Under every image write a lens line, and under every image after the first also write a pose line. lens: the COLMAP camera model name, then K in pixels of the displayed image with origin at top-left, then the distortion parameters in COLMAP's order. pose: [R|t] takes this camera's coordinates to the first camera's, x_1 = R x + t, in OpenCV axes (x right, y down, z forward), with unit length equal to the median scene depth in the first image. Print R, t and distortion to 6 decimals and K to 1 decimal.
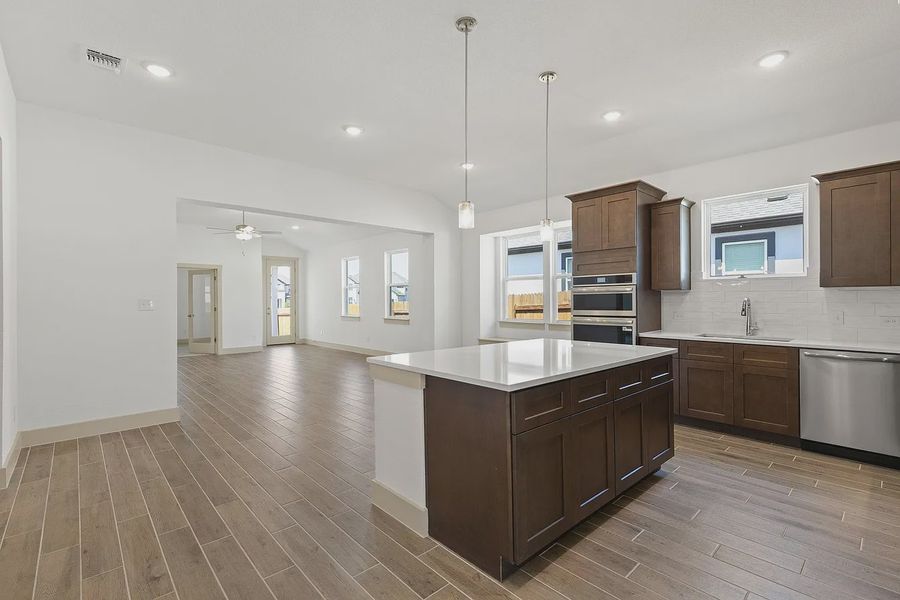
lens RADIAL K [[409.7, 0, 446.0], [0, 409.7, 298.8], [0, 0, 1]] dist [0.002992, 0.000894]
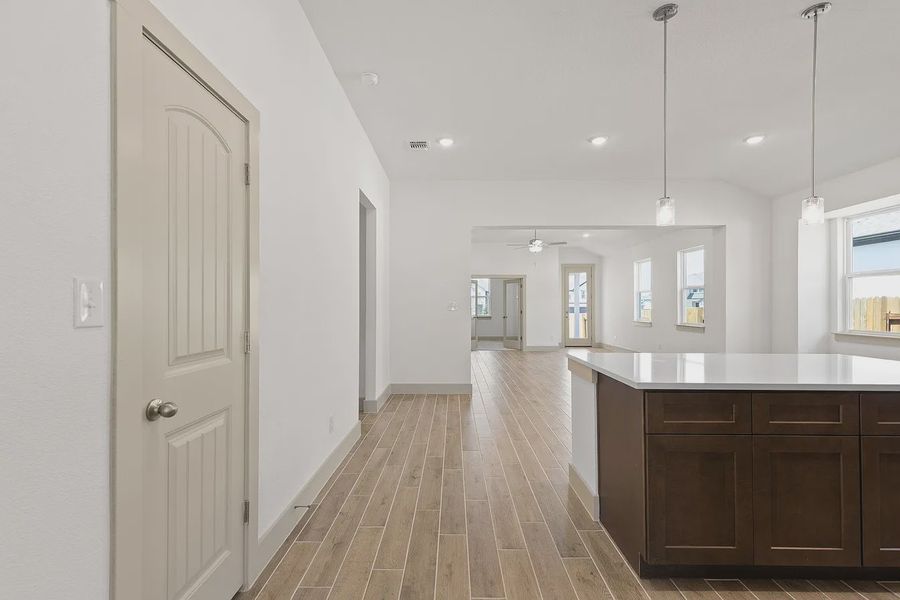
lens RADIAL K [[409.7, 0, 444.8], [0, 409.7, 304.6], [0, 0, 1]] dist [0.002992, 0.000894]
pose [[0.726521, 0.000931, -0.687144, 0.127191], [-0.000742, 1.000000, 0.000571, 0.004077], [0.687144, 0.000095, 0.726521, -0.017587]]
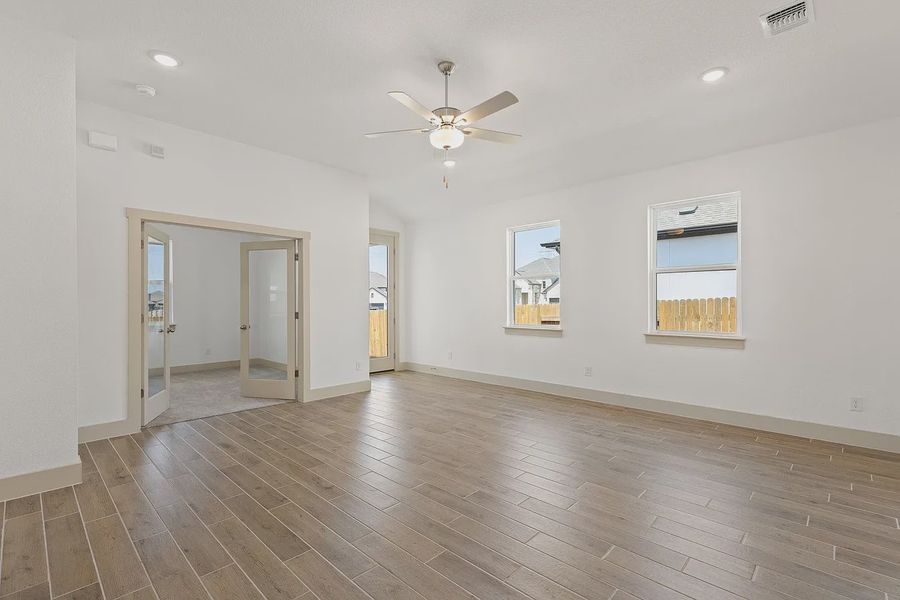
lens RADIAL K [[409.7, 0, 426.0], [0, 409.7, 302.2], [0, 0, 1]] dist [0.002992, 0.000894]
pose [[0.996190, 0.004771, 0.087082, -0.620879], [-0.004735, 0.999989, -0.000624, 0.011349], [-0.087084, 0.000210, 0.996201, 0.643833]]
